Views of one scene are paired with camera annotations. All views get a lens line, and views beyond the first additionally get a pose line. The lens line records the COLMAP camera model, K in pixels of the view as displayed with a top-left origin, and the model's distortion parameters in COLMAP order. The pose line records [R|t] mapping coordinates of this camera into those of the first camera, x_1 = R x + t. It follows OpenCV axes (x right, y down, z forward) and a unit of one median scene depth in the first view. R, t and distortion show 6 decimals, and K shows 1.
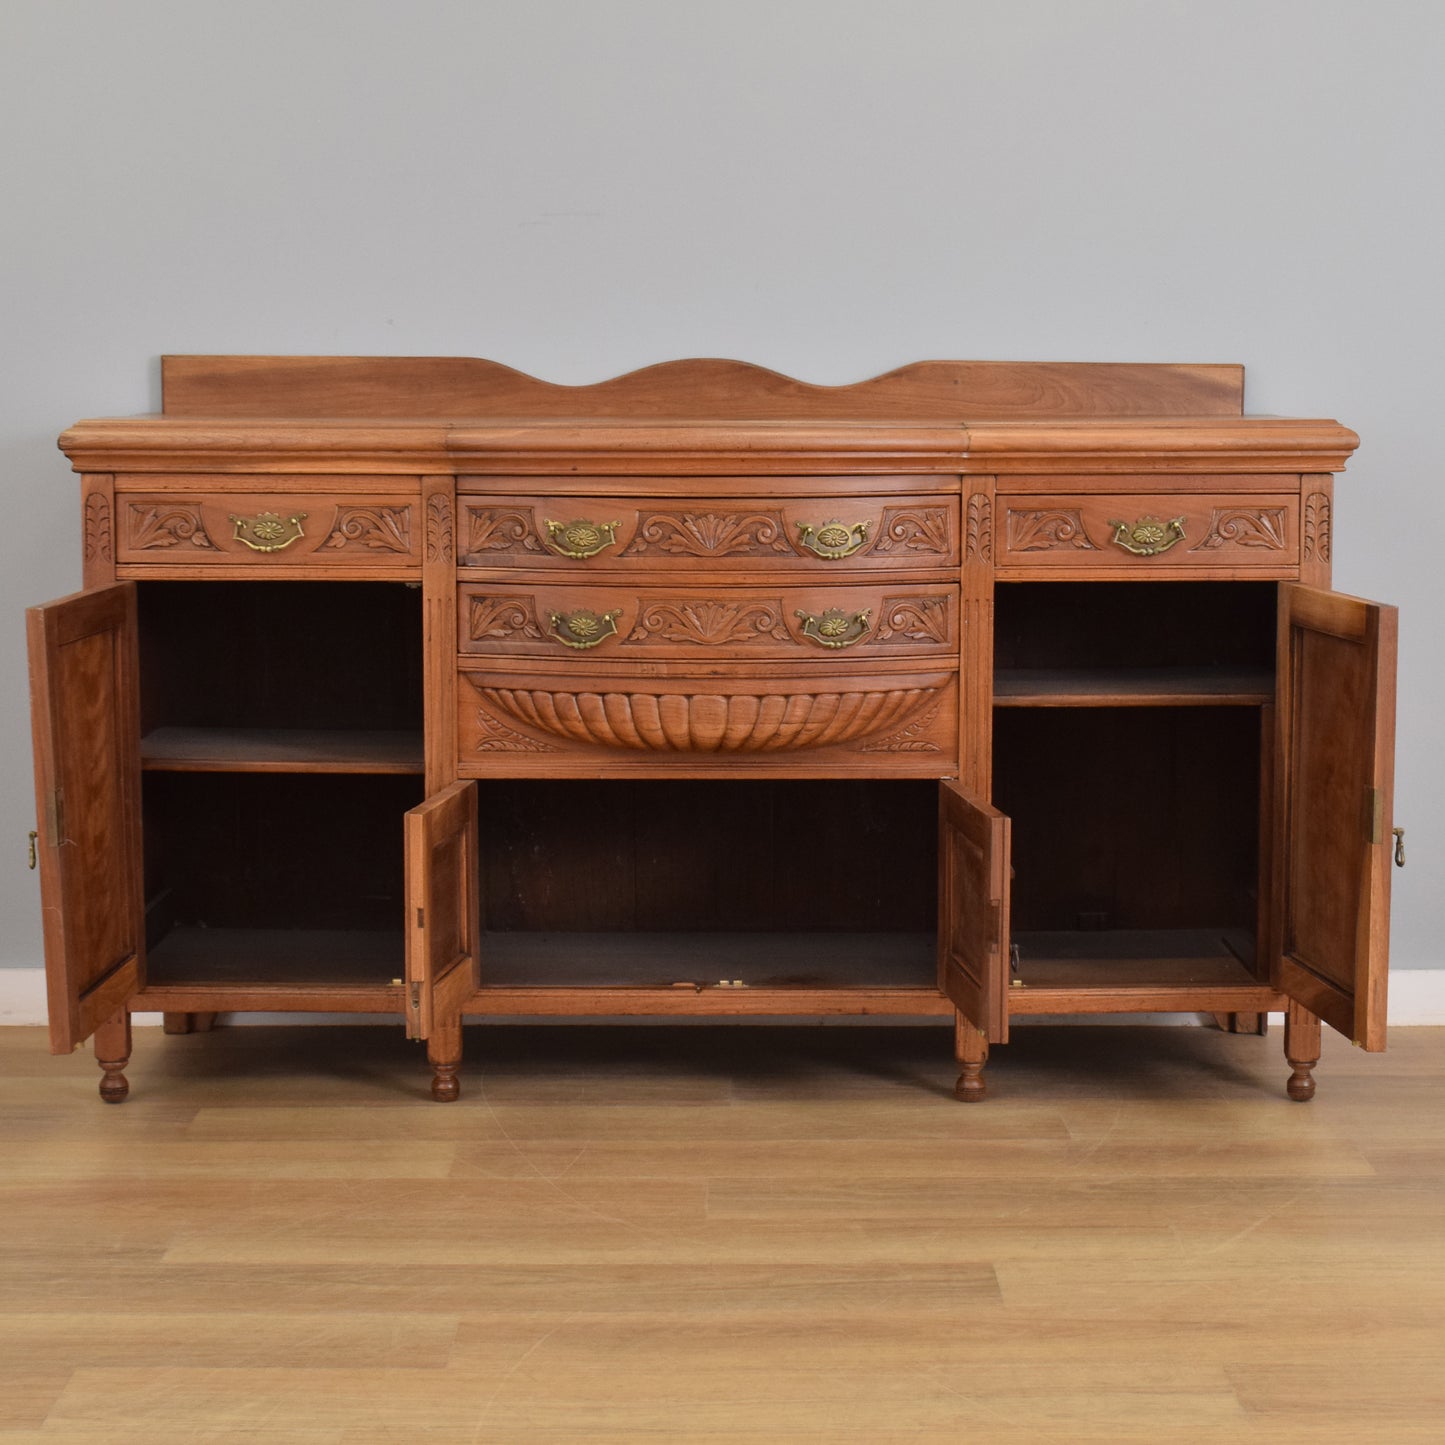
lens RADIAL K [[3072.0, 0, 758.5], [0, 3072.0, 724.8], [0, 0, 1]] dist [-0.048086, -0.016851]
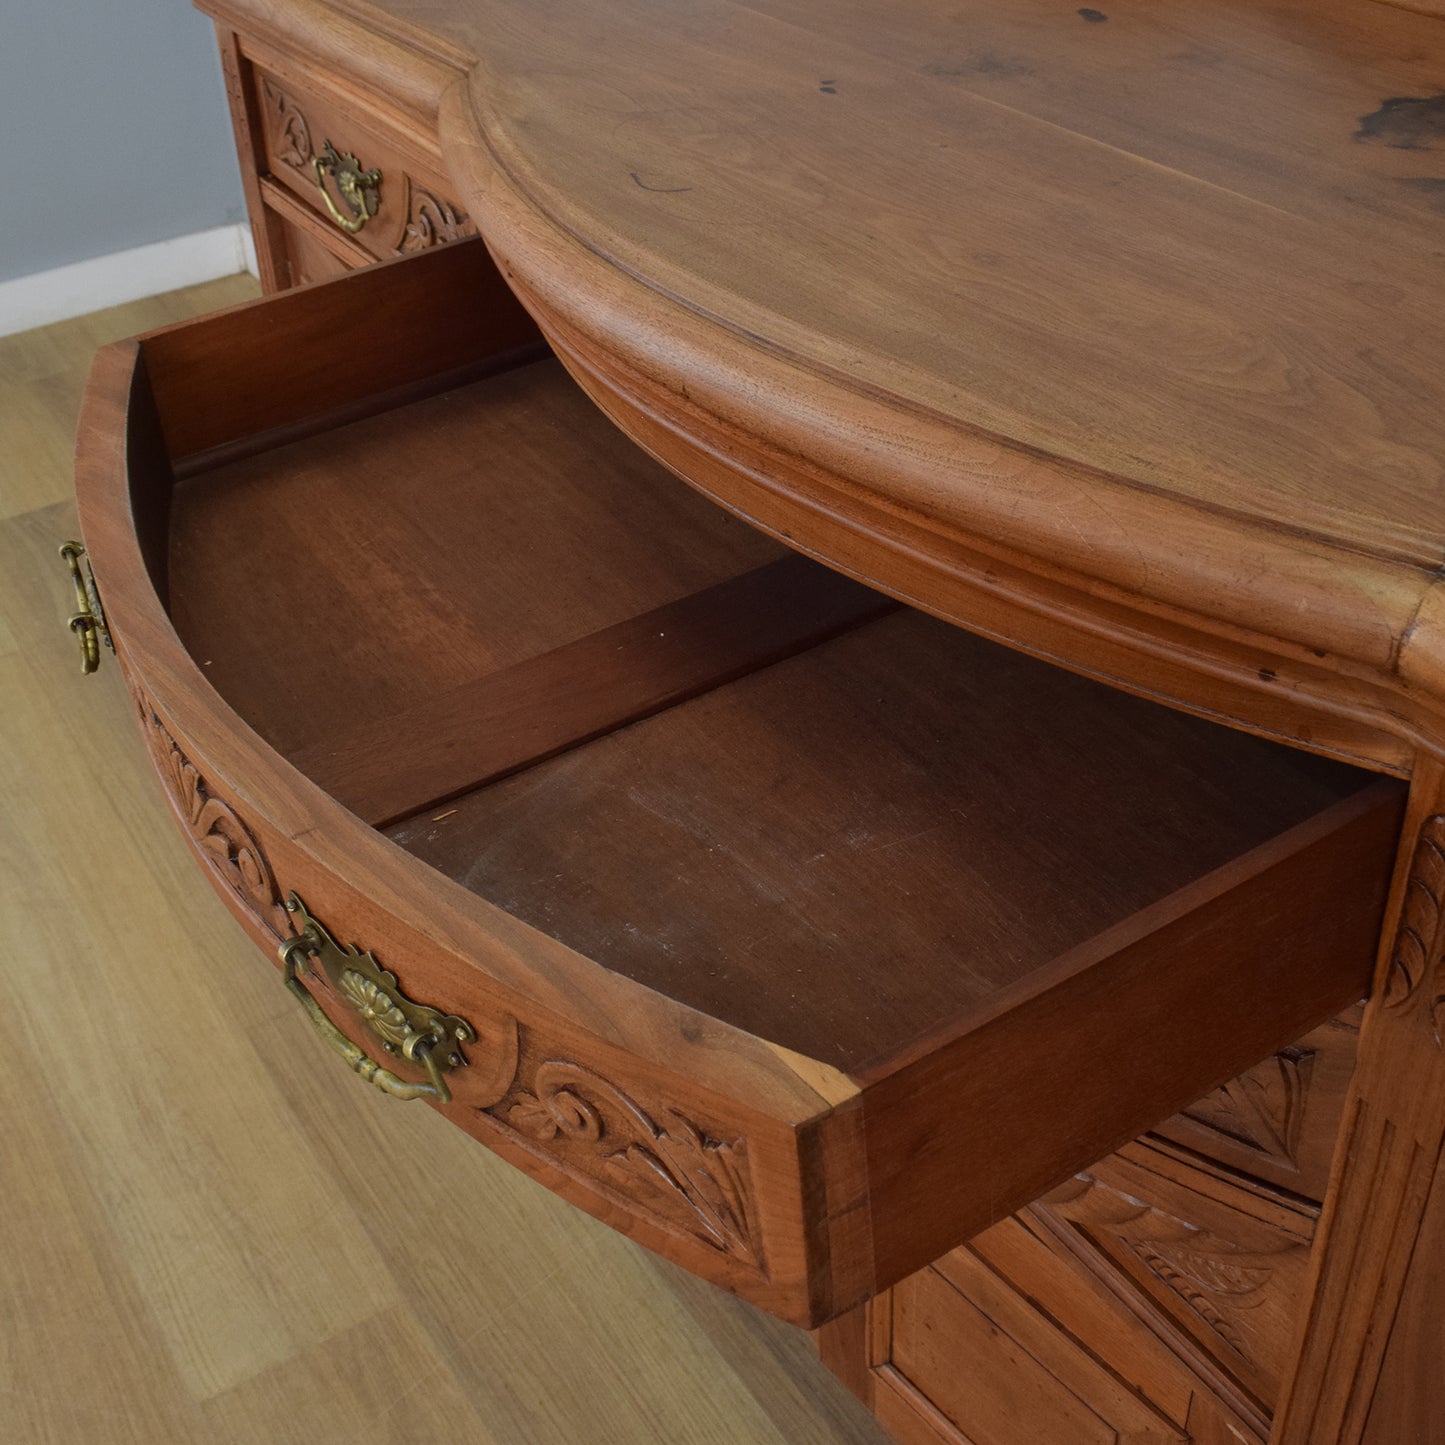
lens RADIAL K [[1910.7, 0, 722.5], [0, 1910.7, 722.5], [0, 0, 1]] dist [-0.072980, 0.027711]
pose [[0.517406, 0.471251, -0.714293, 0.144945], [-0.060097, 0.852657, 0.519004, -0.156166], [0.853627, -0.225609, 0.469490, 0.881868]]
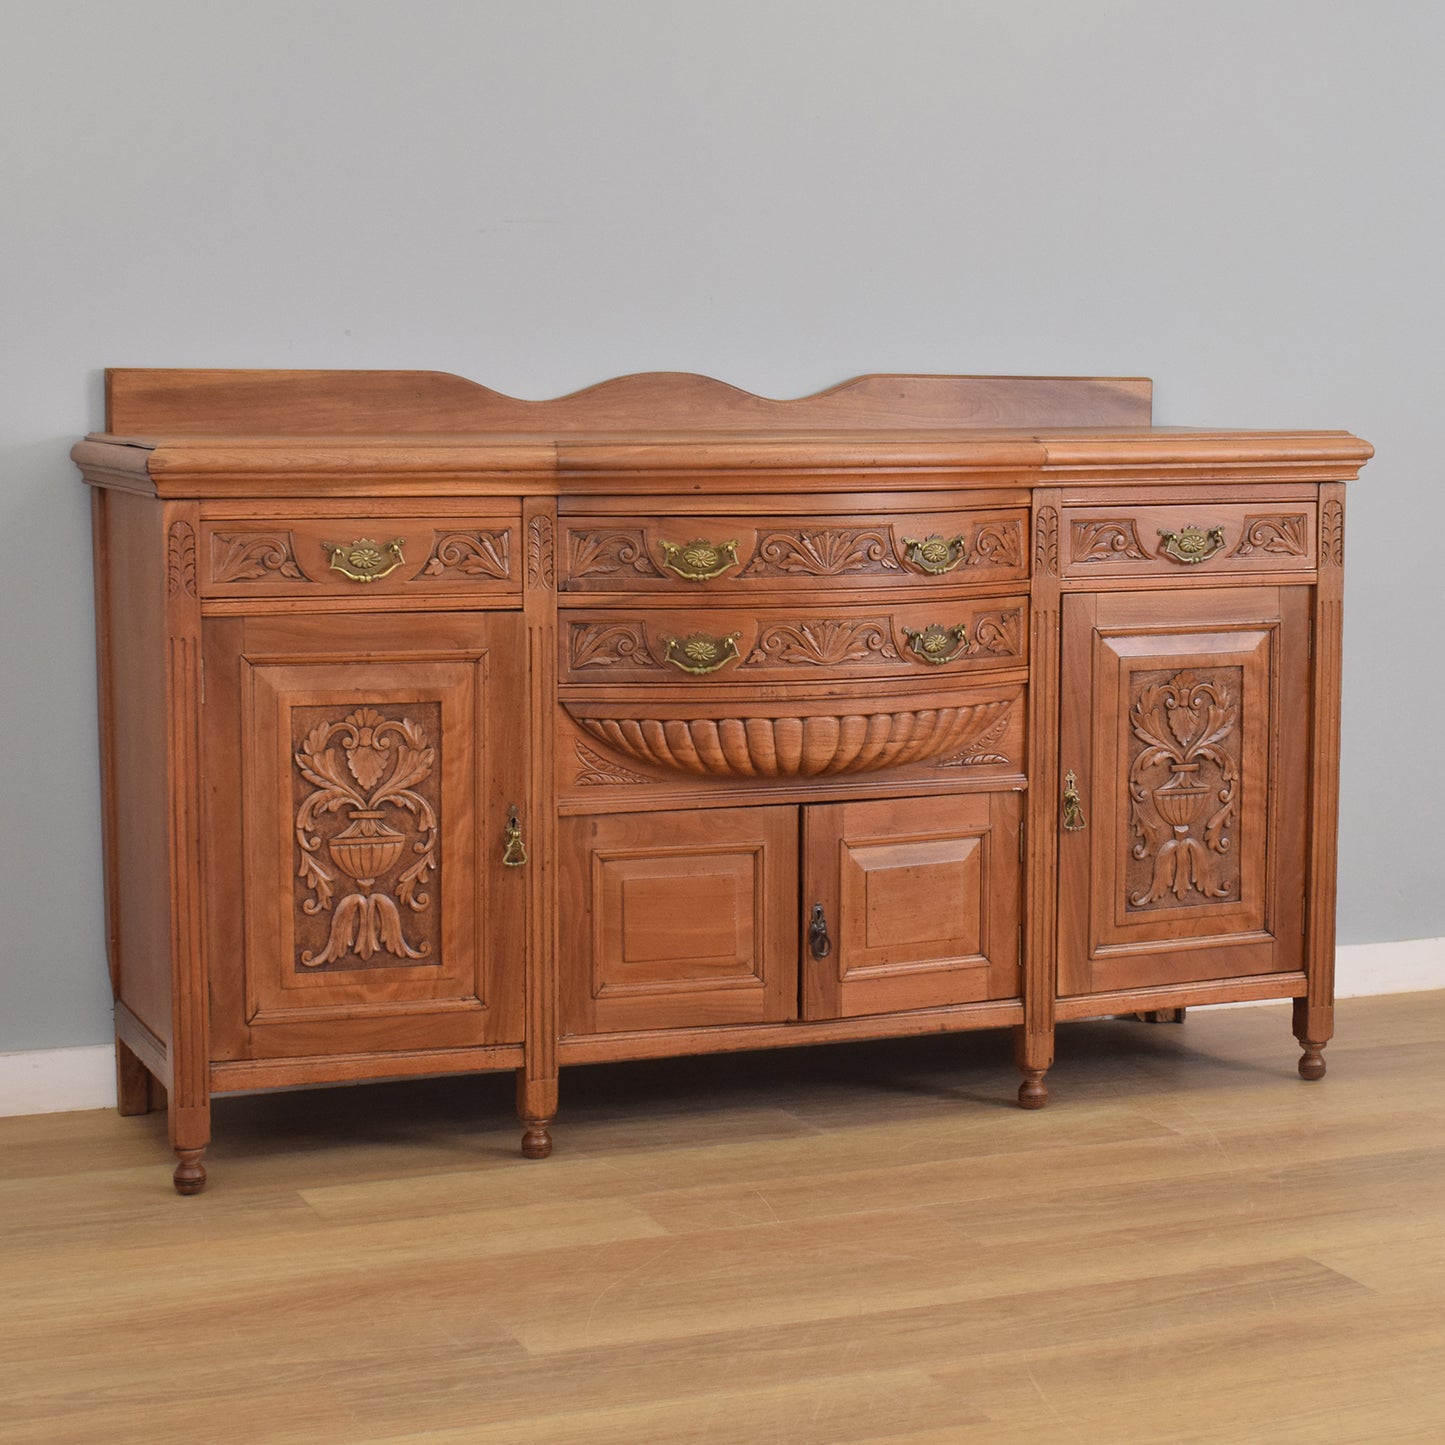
lens RADIAL K [[3072.0, 0, 758.5], [0, 3072.0, 724.8], [0, 0, 1]] dist [-0.048086, -0.016851]
pose [[0.927126, -0.042531, 0.372329, -0.395965], [0.043438, 0.999038, 0.005957, -0.013657], [-0.372225, 0.010651, 0.928082, 0.098609]]
